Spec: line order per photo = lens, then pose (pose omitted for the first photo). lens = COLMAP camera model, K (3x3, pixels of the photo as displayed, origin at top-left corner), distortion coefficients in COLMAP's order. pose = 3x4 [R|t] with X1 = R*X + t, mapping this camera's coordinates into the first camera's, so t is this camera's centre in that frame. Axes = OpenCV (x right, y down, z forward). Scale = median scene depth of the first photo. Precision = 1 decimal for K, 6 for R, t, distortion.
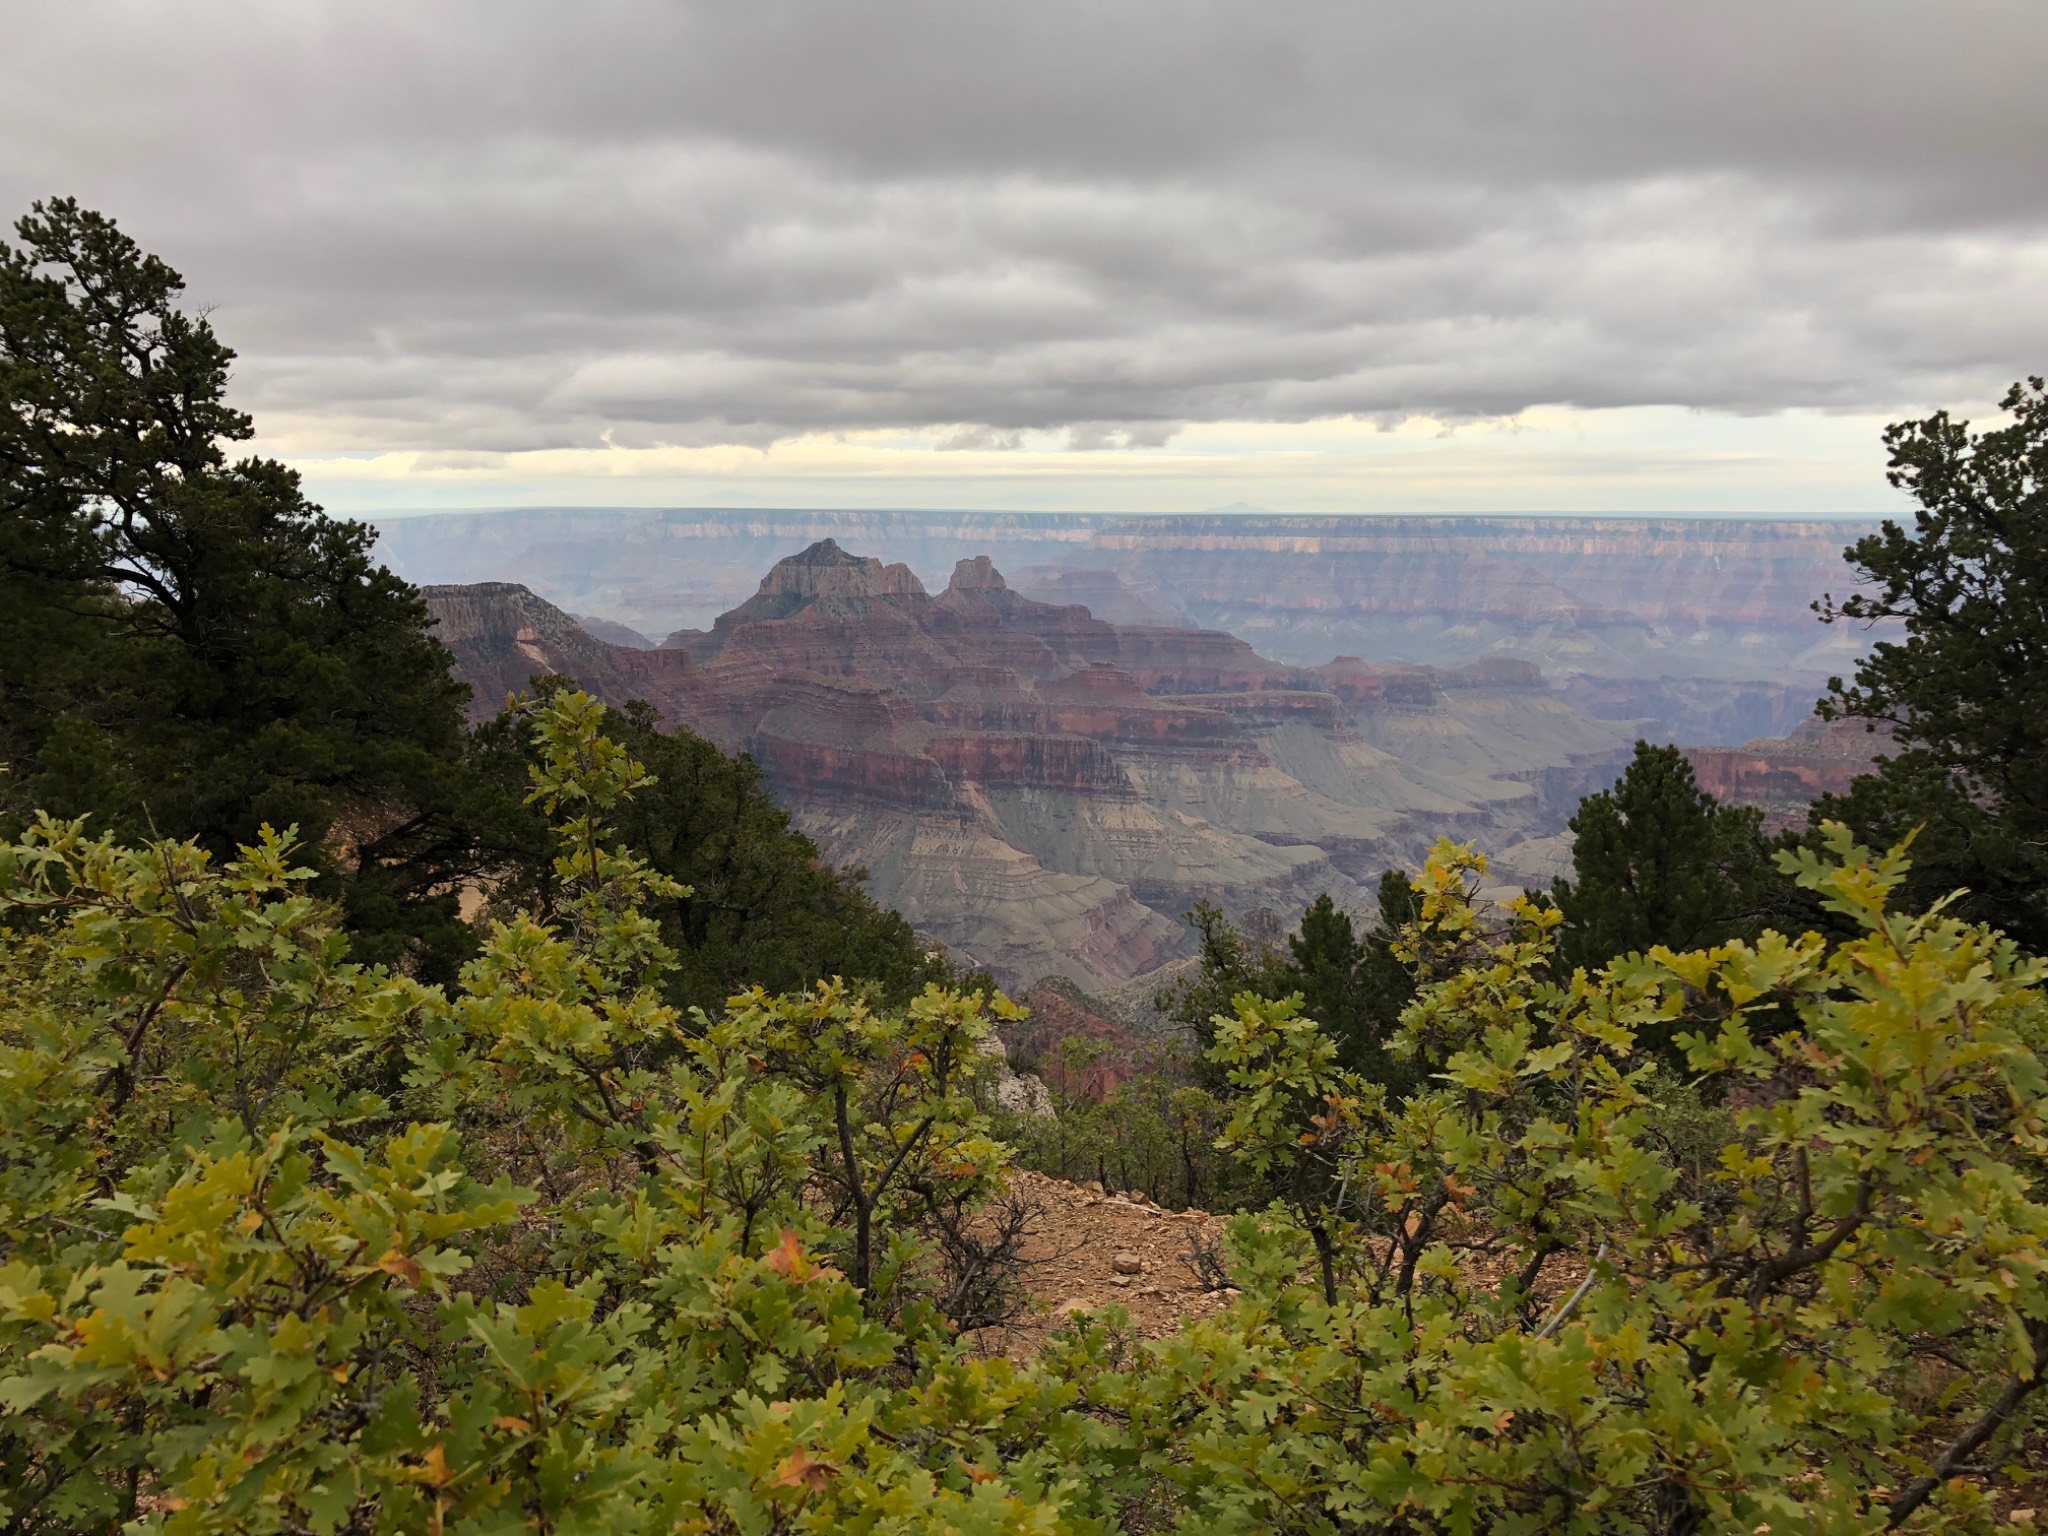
lens RADIAL K [[1639.3, 0, 1024.0], [0, 1639.3, 768.0], [0, 0, 1]] dist [0.005514, 0.004740]
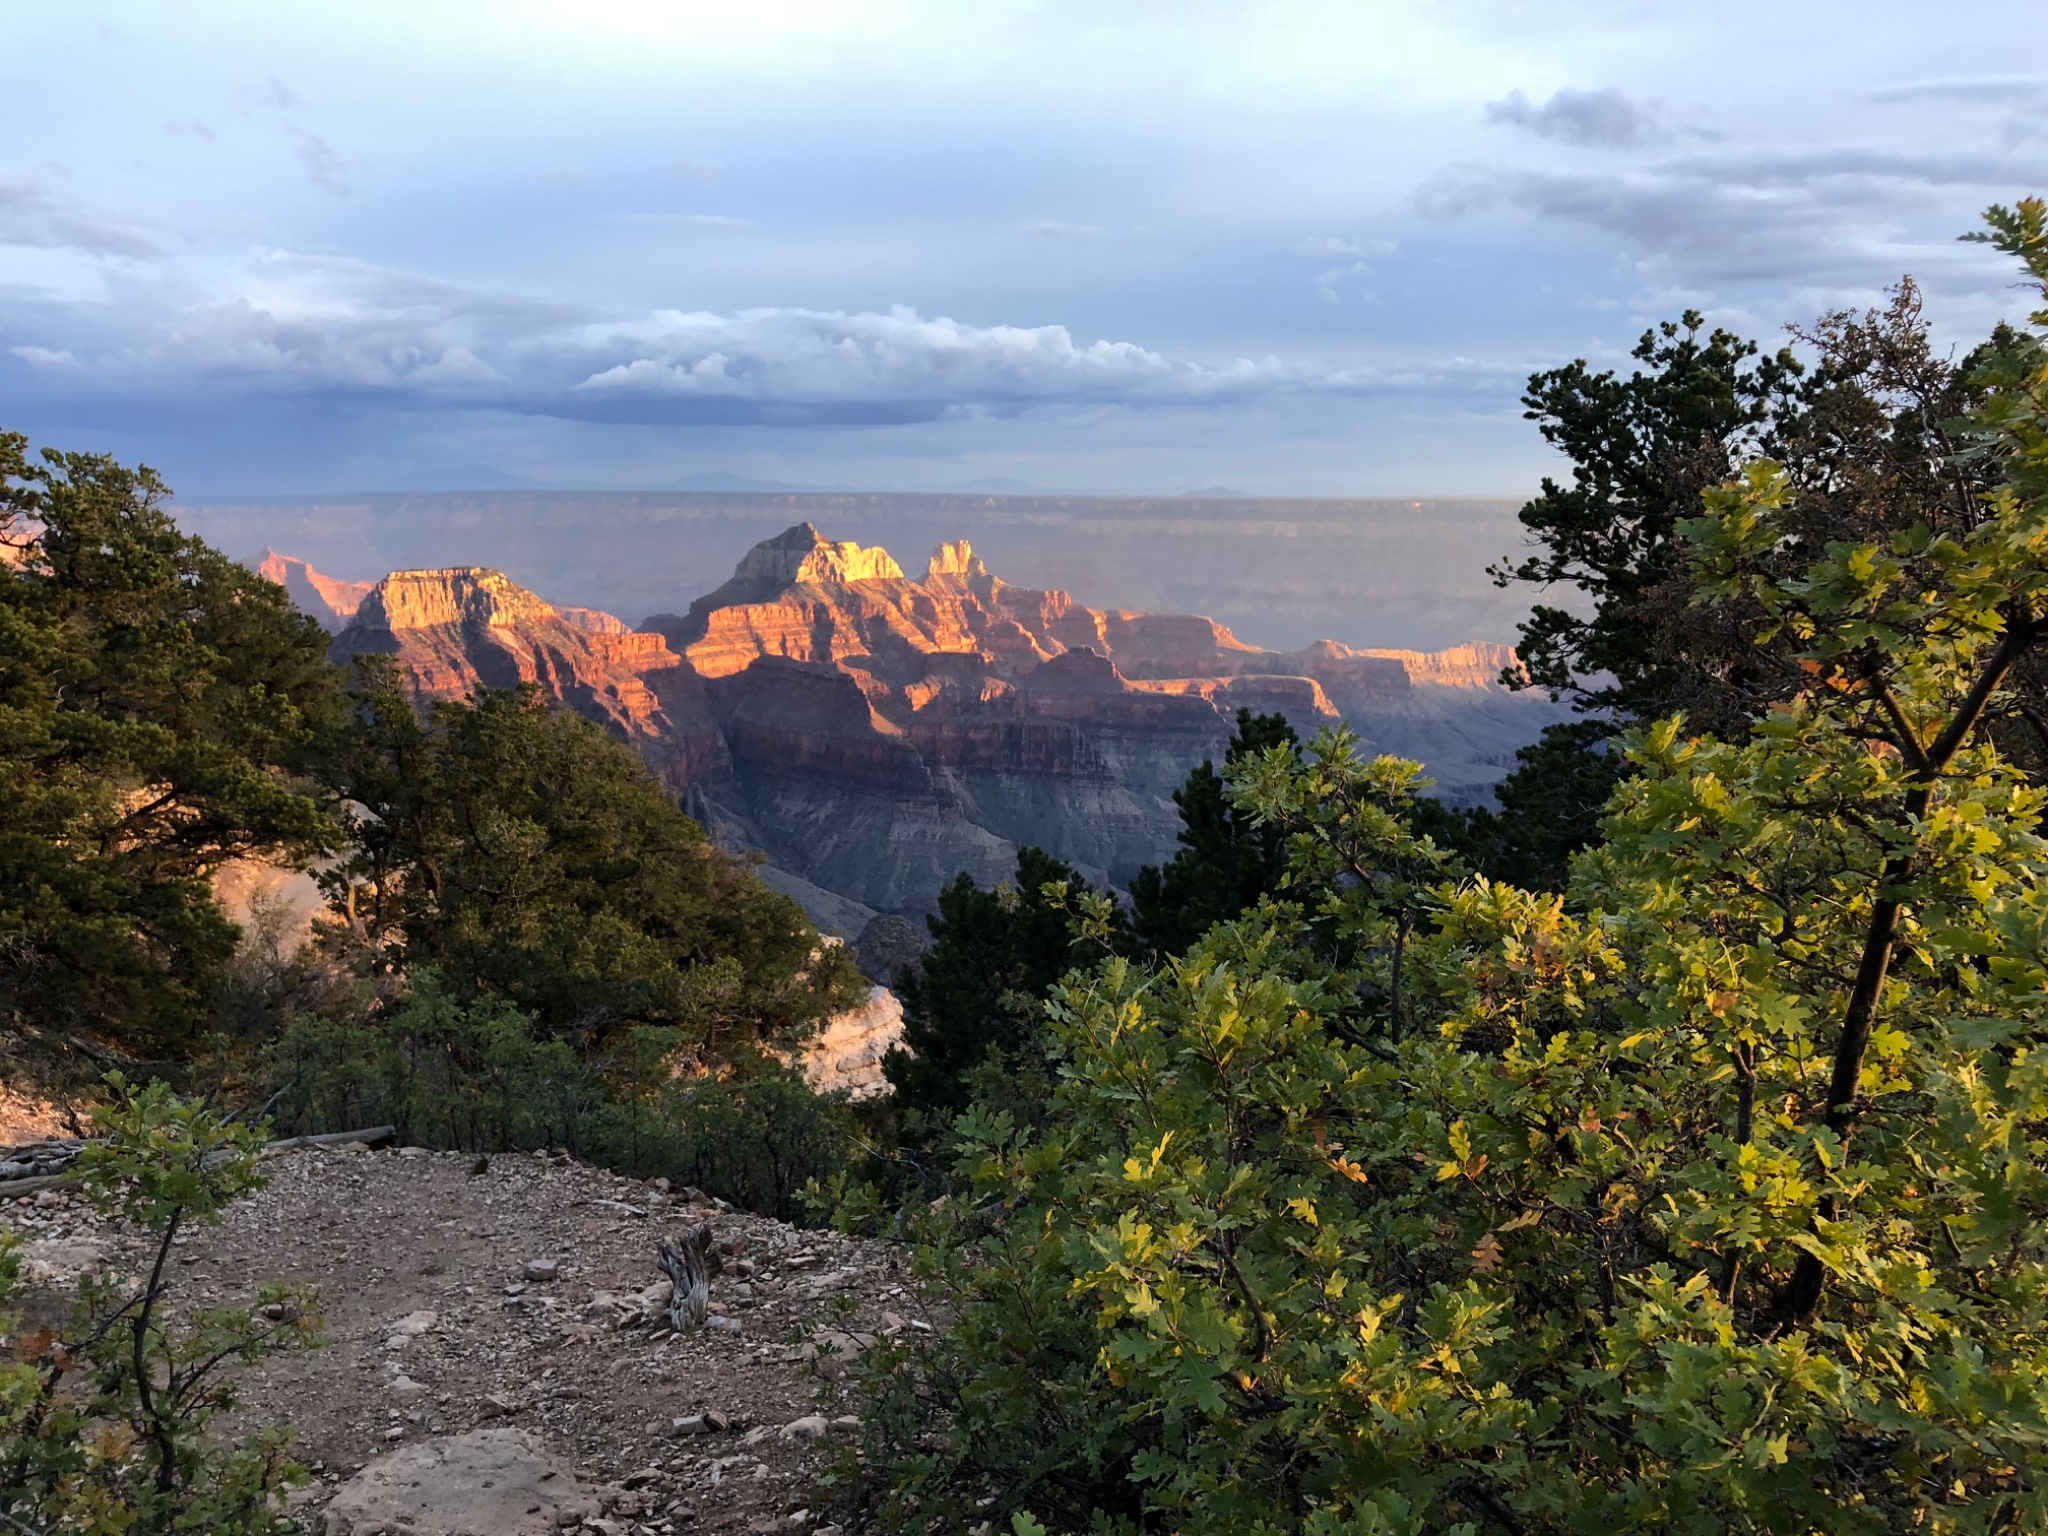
lens RADIAL K [[1639.3, 0, 1024.0], [0, 1639.3, 768.0], [0, 0, 1]] dist [0.005514, 0.004740]
pose [[0.999959, -0.000850, 0.009038, 0.202084], [0.000770, 0.999961, 0.008799, 0.008108], [-0.009045, -0.008791, 0.999920, 0.049690]]
